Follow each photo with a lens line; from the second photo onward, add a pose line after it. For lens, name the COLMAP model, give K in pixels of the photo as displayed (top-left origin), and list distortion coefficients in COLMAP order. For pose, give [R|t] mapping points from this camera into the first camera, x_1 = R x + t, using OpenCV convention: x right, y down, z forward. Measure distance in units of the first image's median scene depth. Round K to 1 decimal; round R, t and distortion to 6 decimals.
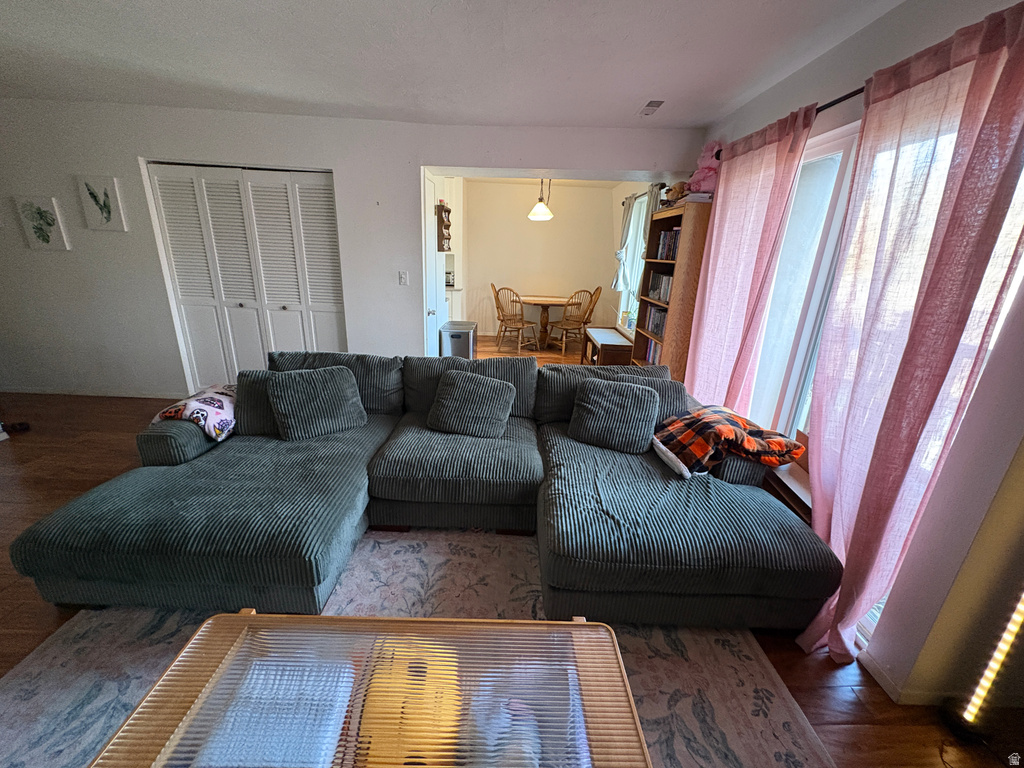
lens RADIAL K [[406.4, 0, 511.4], [0, 406.4, 383.4], [0, 0, 1]] dist [-0.000791, 0.000446]
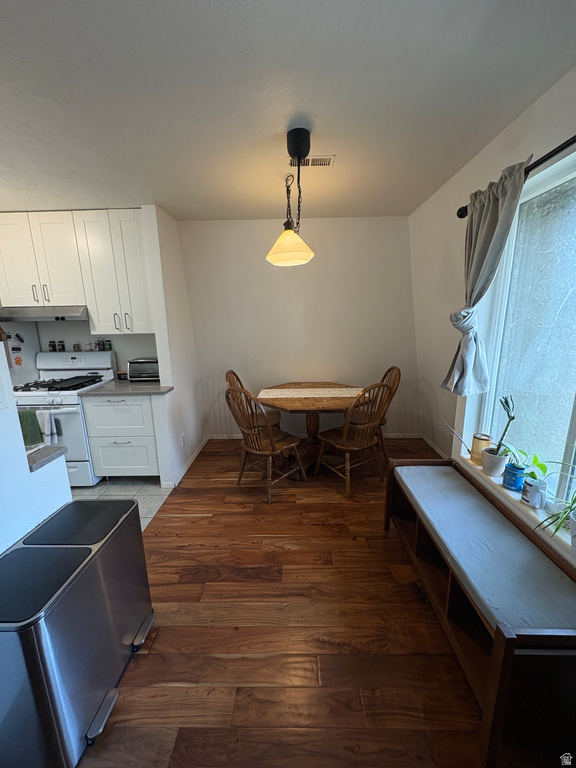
lens RADIAL K [[304.8, 0, 286.7], [0, 304.8, 383.1], [0, 0, 1]] dist [-0.000791, 0.000446]
pose [[0.998102, -0.052682, -0.031897, 0.171097], [0.049048, 0.993196, -0.105618, -0.495497], [0.037244, 0.103853, 0.993895, 1.494360]]
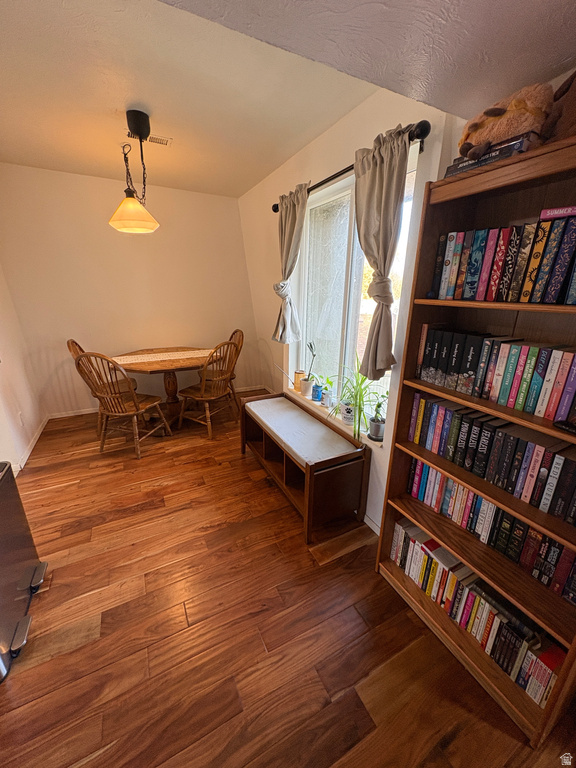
lens RADIAL K [[304.8, 0, 287.8], [0, 304.8, 382.4], [0, 0, 1]] dist [-0.000791, 0.000446]
pose [[0.886024, -0.164185, 0.433594, 0.096114], [0.165294, 0.985607, 0.035443, -0.422899], [-0.433173, 0.040267, 0.900411, 1.290971]]
